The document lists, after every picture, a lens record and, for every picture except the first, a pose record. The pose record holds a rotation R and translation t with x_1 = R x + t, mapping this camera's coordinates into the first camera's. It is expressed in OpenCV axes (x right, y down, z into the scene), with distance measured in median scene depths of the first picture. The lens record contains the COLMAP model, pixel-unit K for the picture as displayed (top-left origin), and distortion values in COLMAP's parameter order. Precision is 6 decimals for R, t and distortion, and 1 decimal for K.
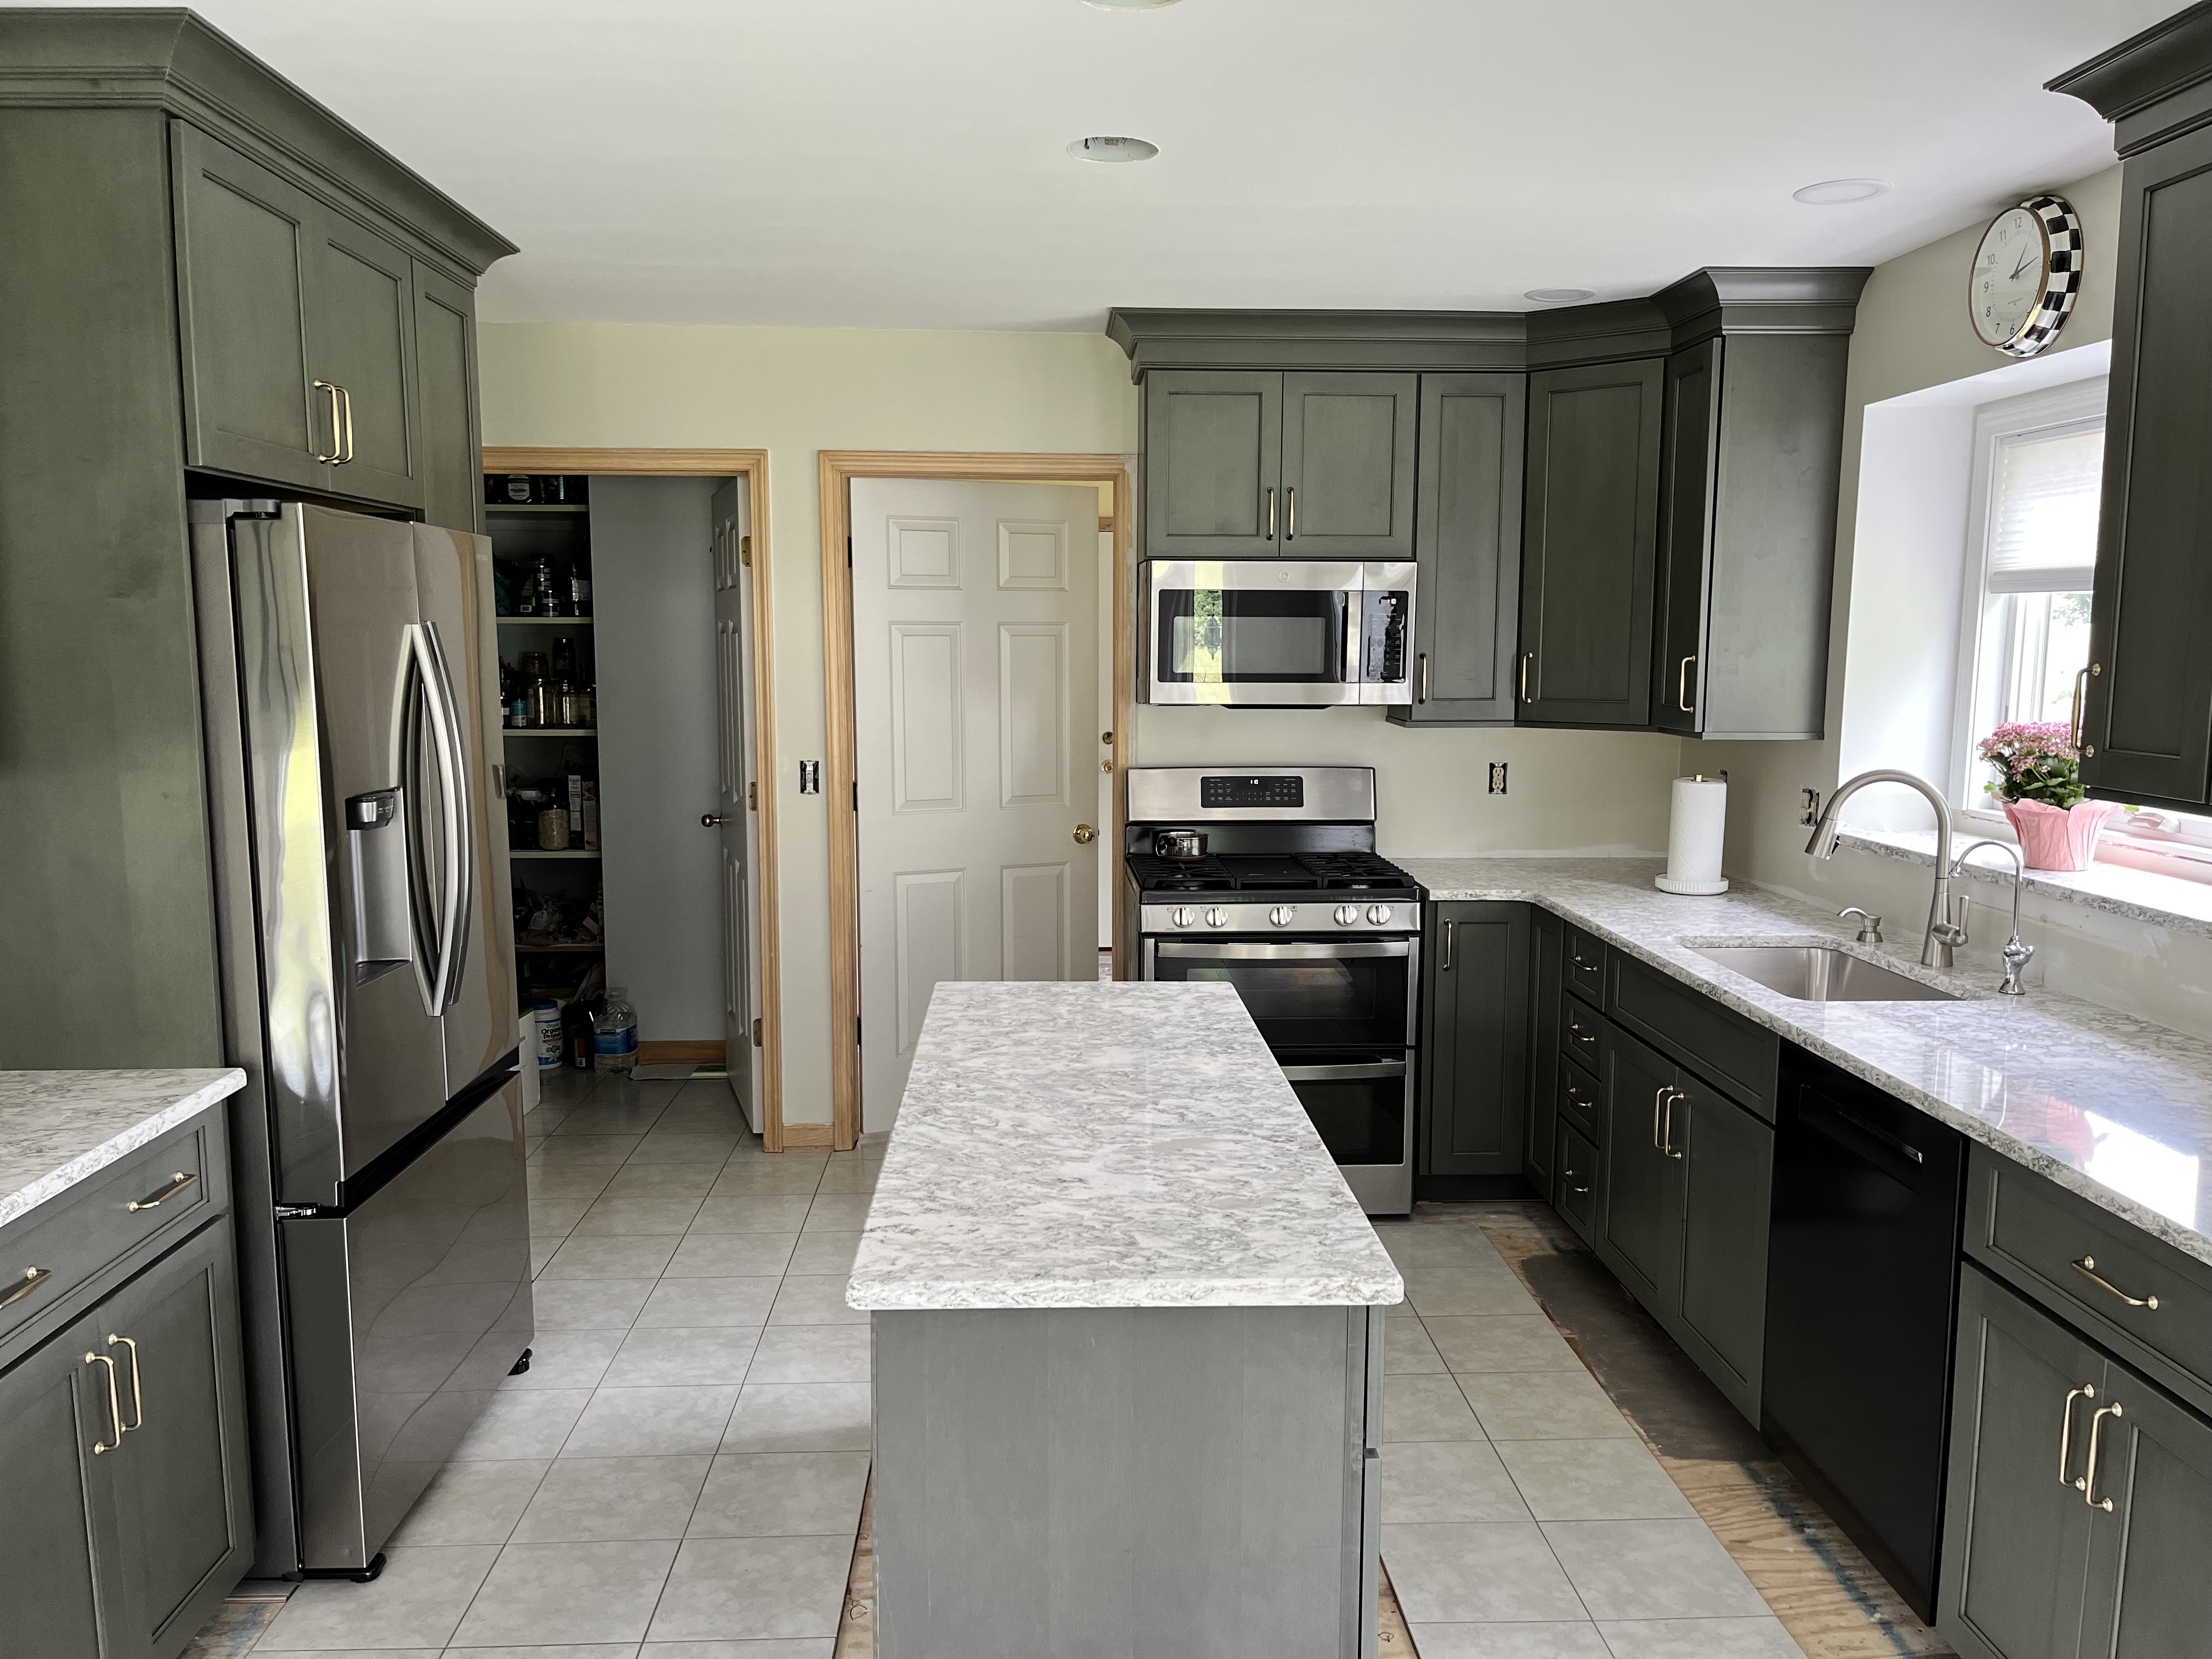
lens RADIAL K [[1678.9, 0, 1113.0], [0, 1678.9, 838.6], [0, 0, 1]] dist [0.068625, -0.091272]
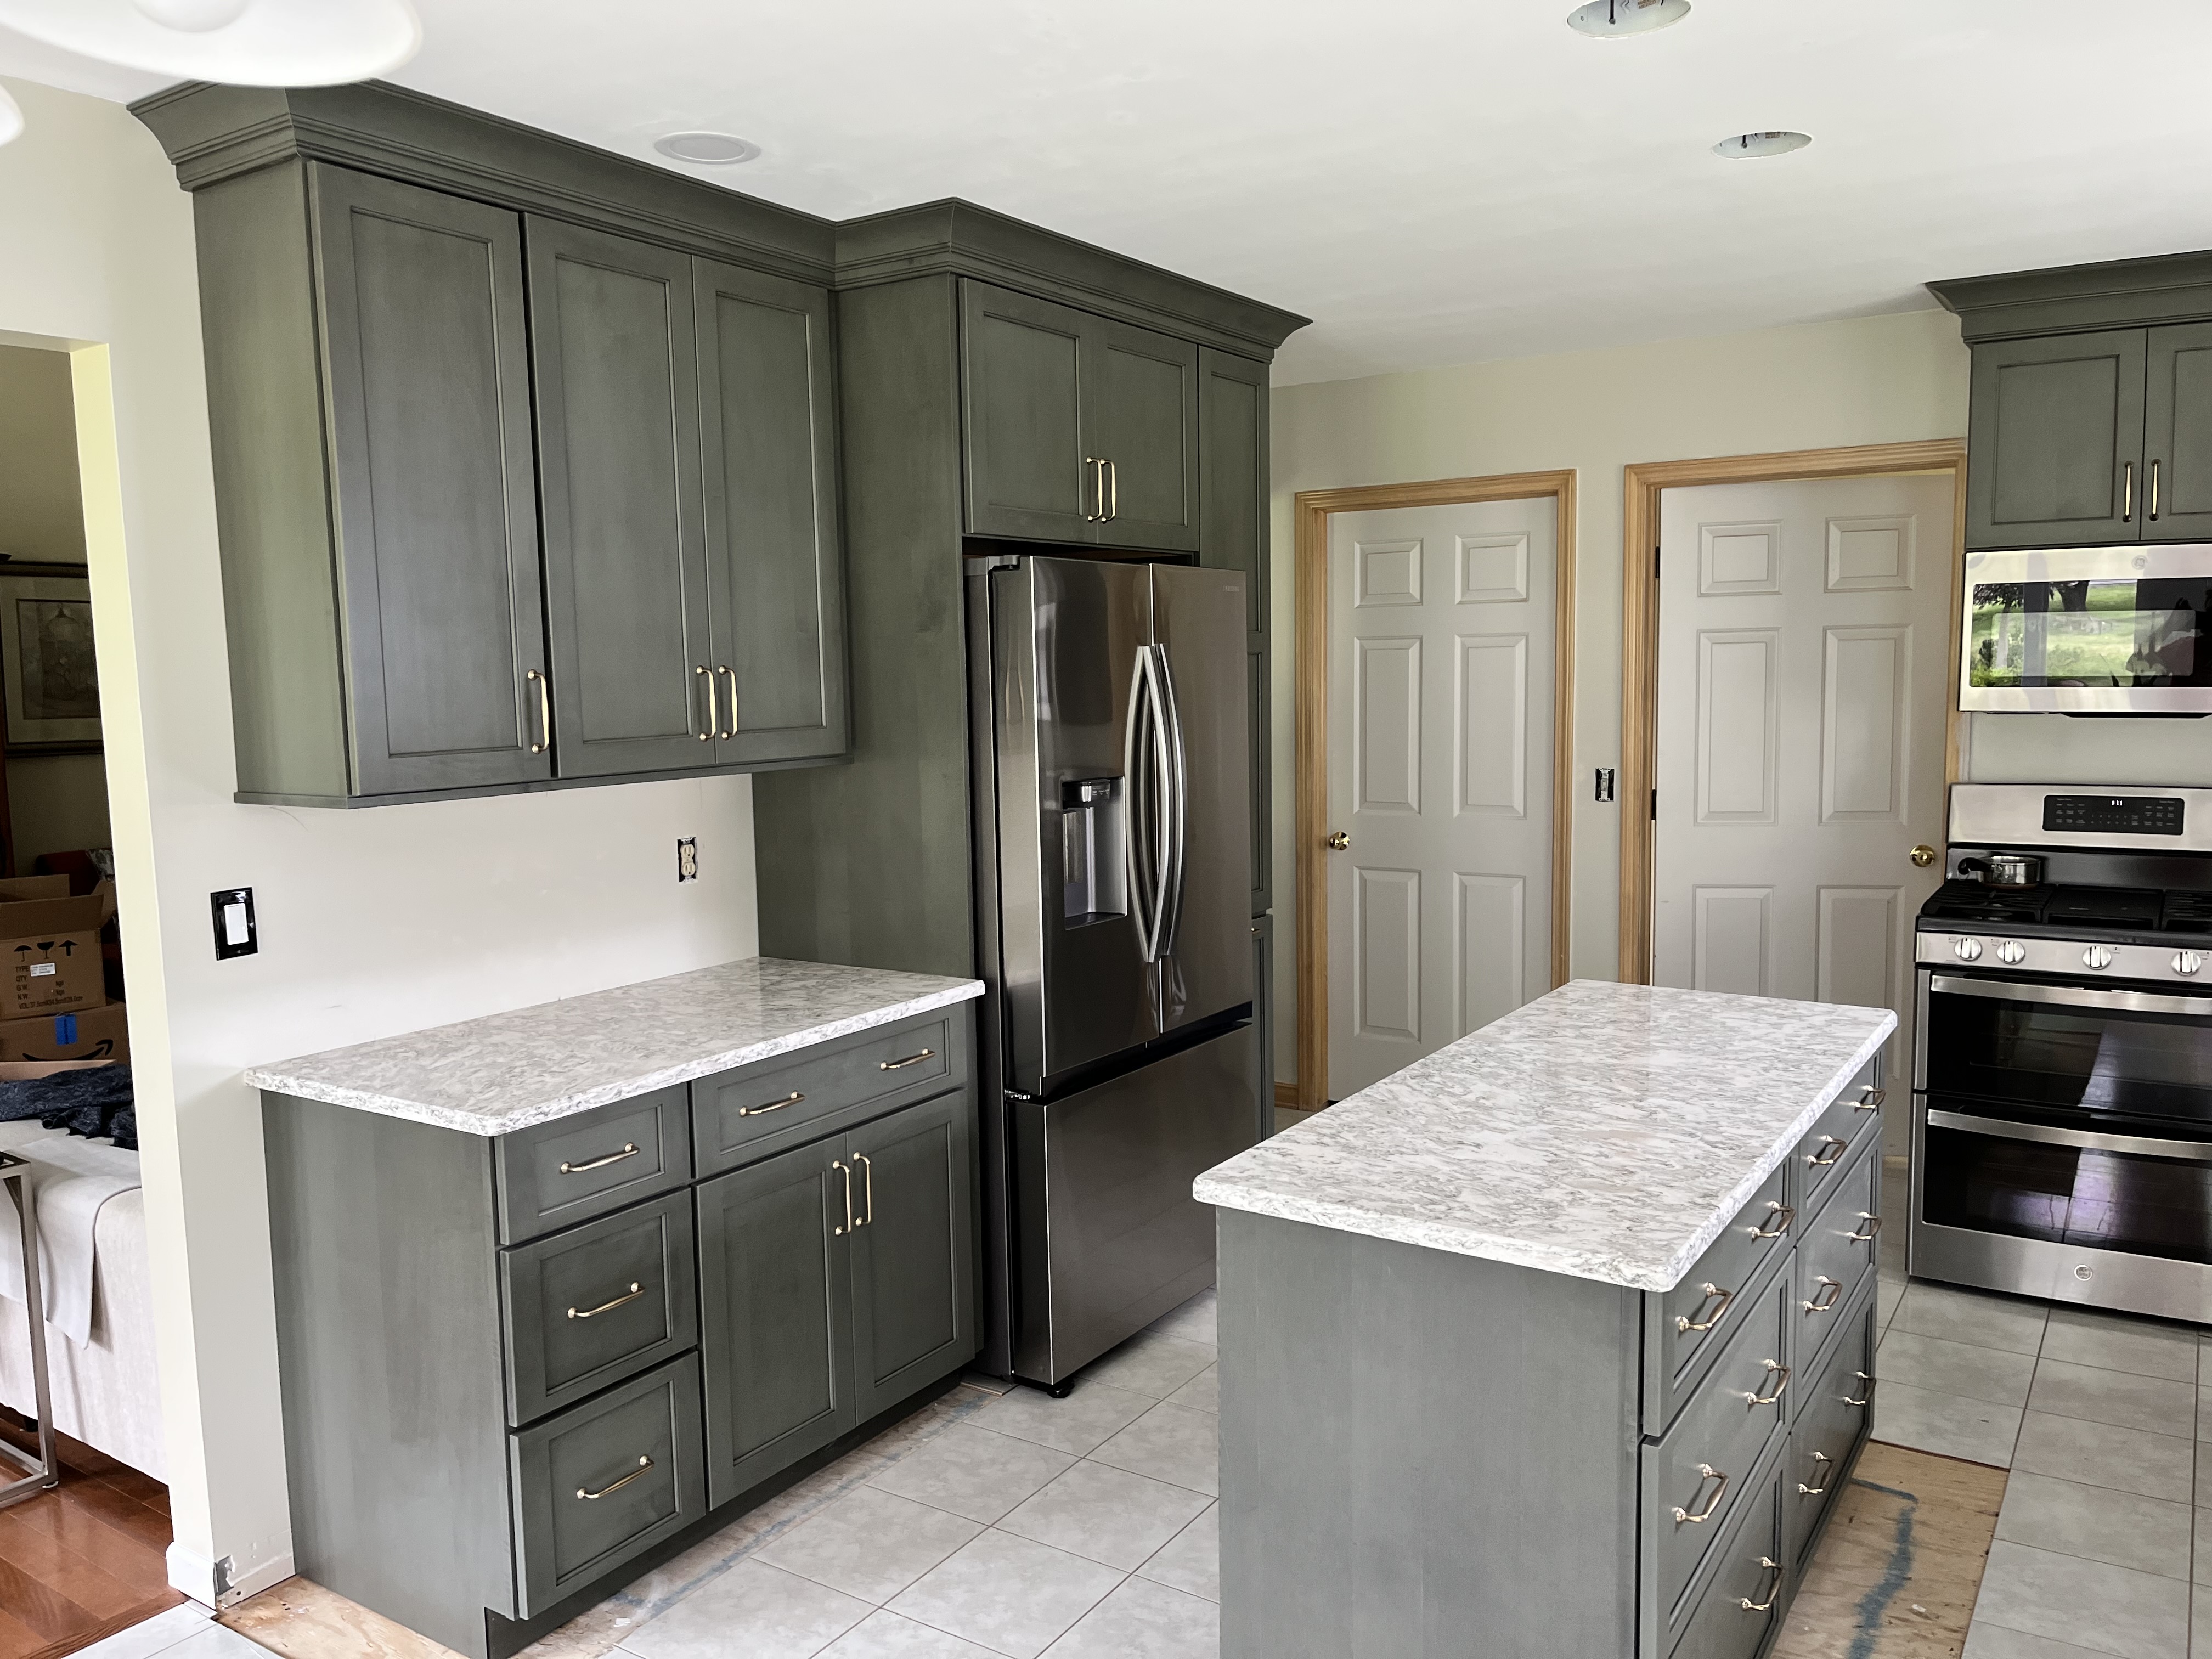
lens RADIAL K [[1678.9, 0, 1084.3], [0, 1678.9, 830.3], [0, 0, 1]] dist [0.068625, -0.091272]
pose [[0.804412, 0.042290, -0.592565, 0.211549], [-0.051364, 0.998679, 0.001547, 0.006849], [0.591847, 0.029192, 0.805521, -0.012471]]
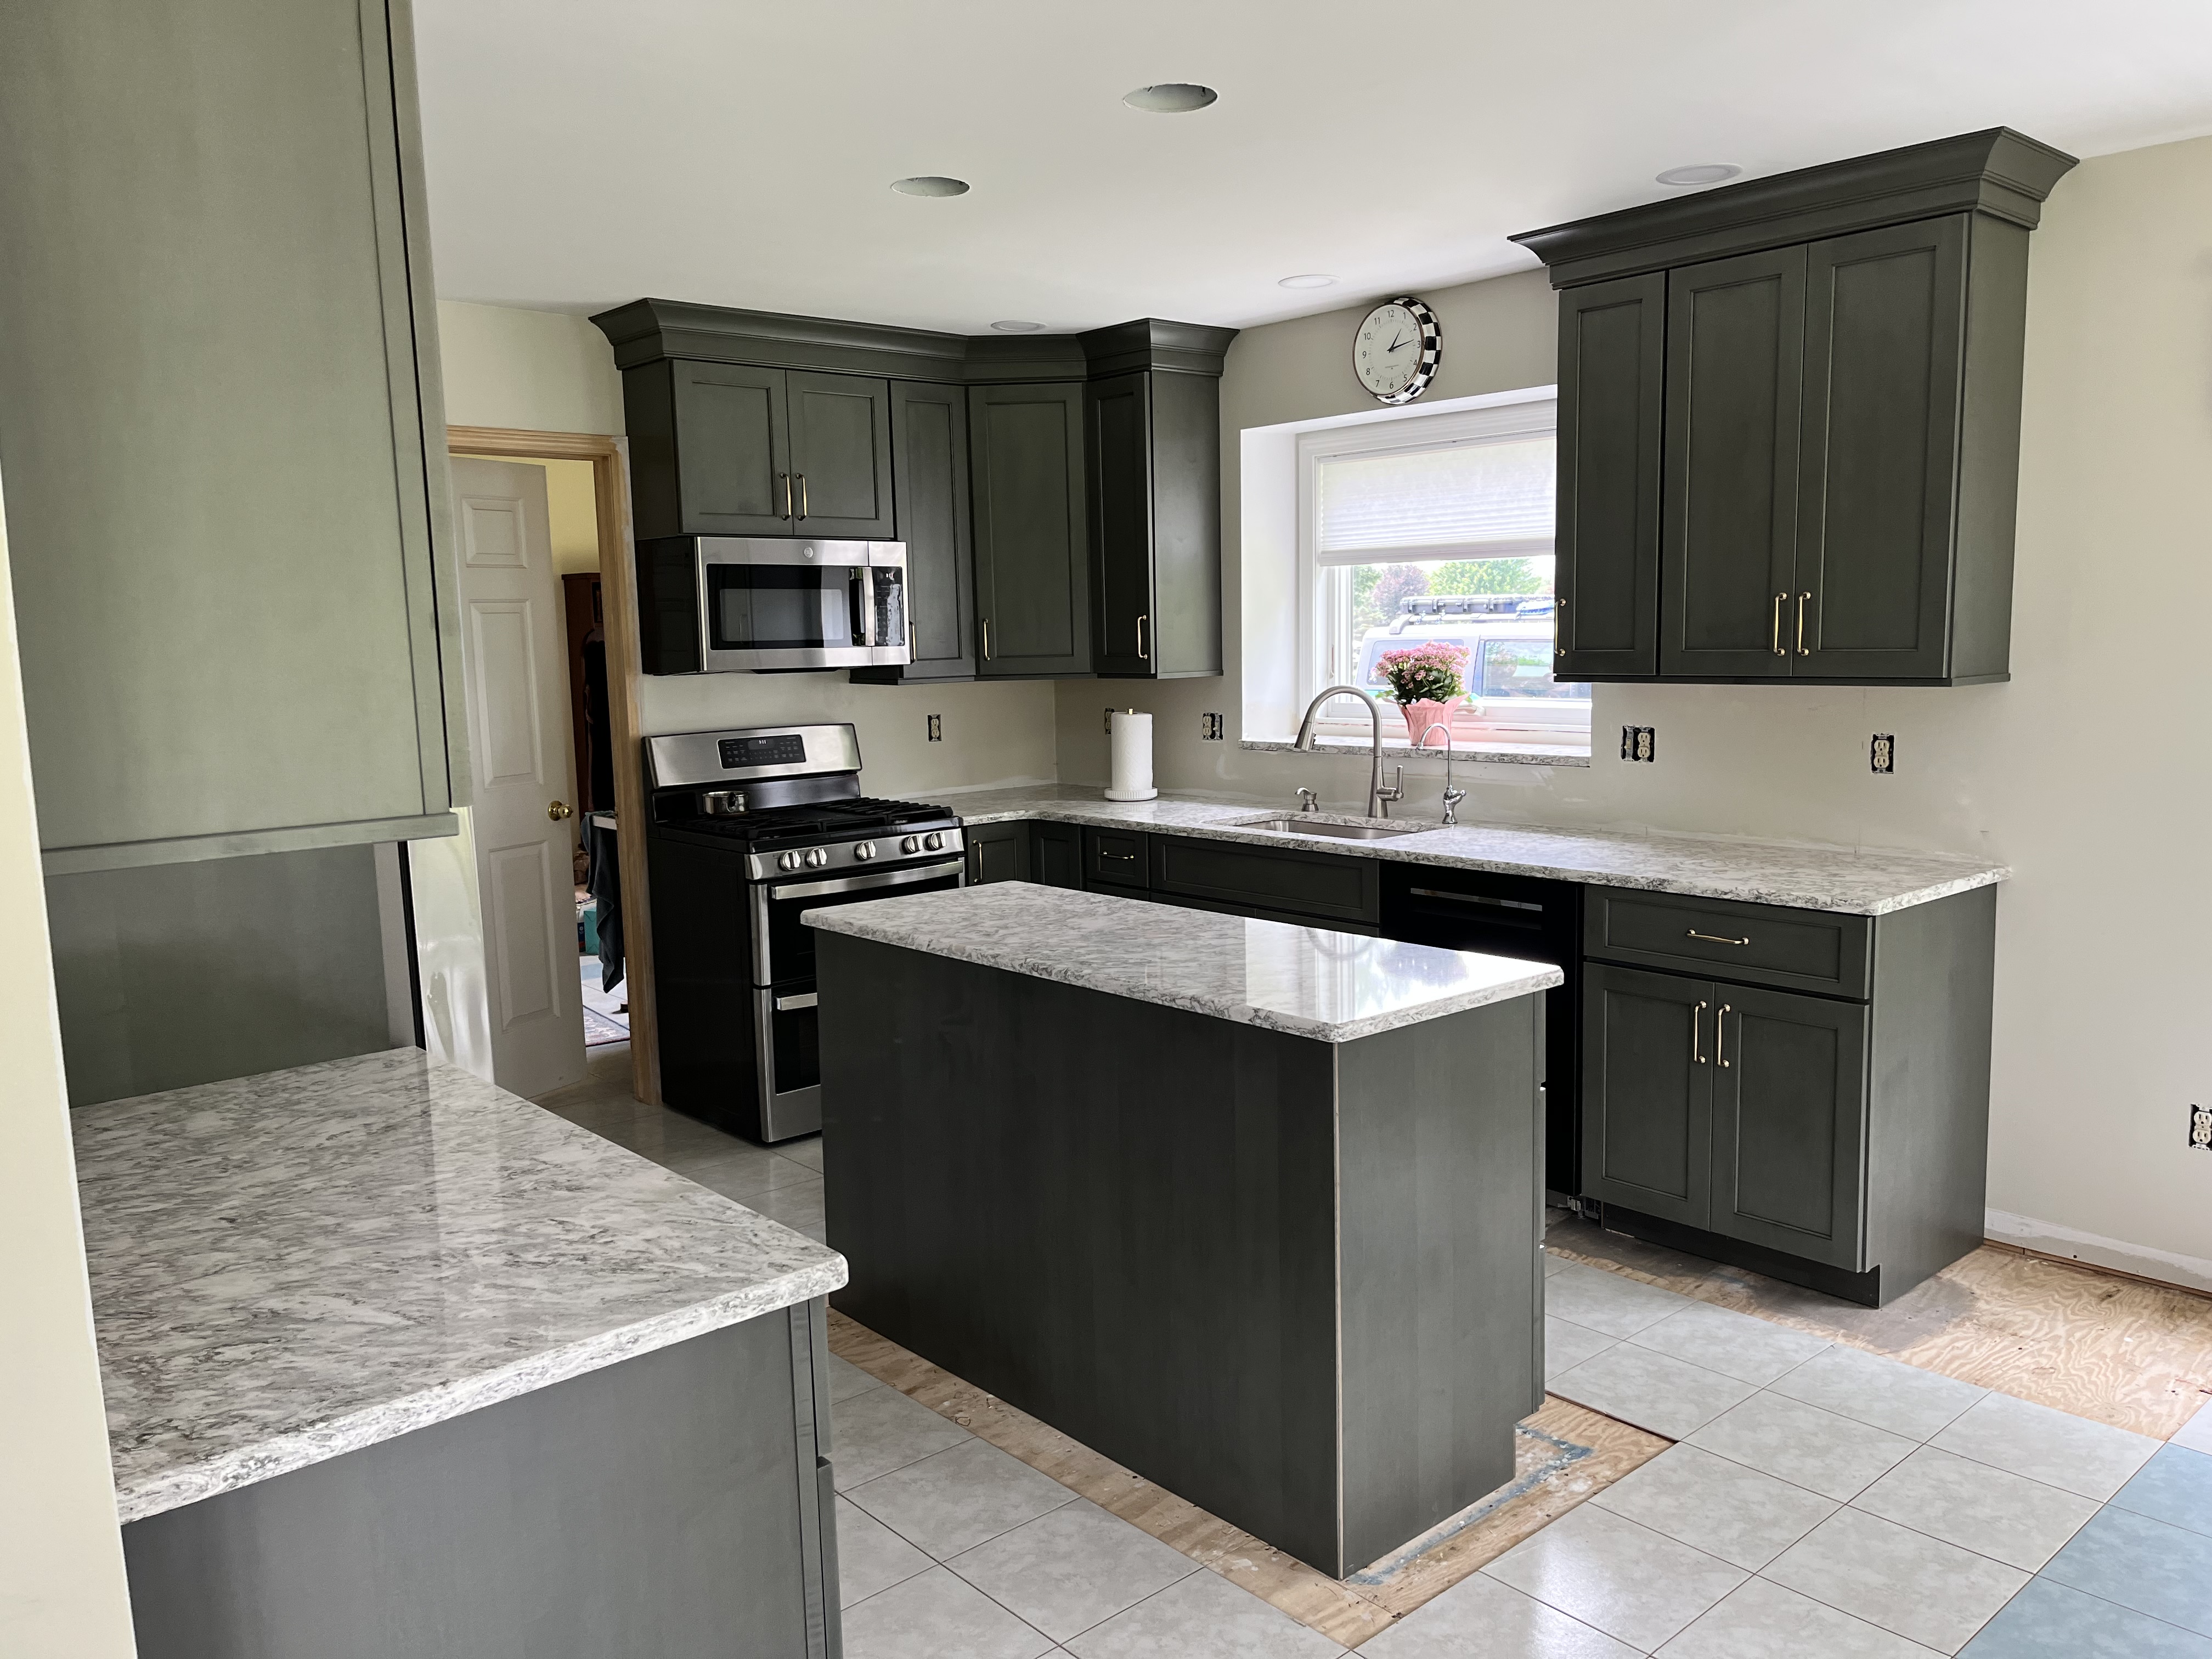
lens RADIAL K [[1678.9, 0, 1124.7], [0, 1678.9, 832.7], [0, 0, 1]] dist [0.068625, -0.091272]
pose [[0.776884, -0.099783, 0.621686, -0.504901], [0.102300, 0.994247, 0.031742, 0.016971], [-0.621277, 0.038939, 0.782623, -0.000770]]
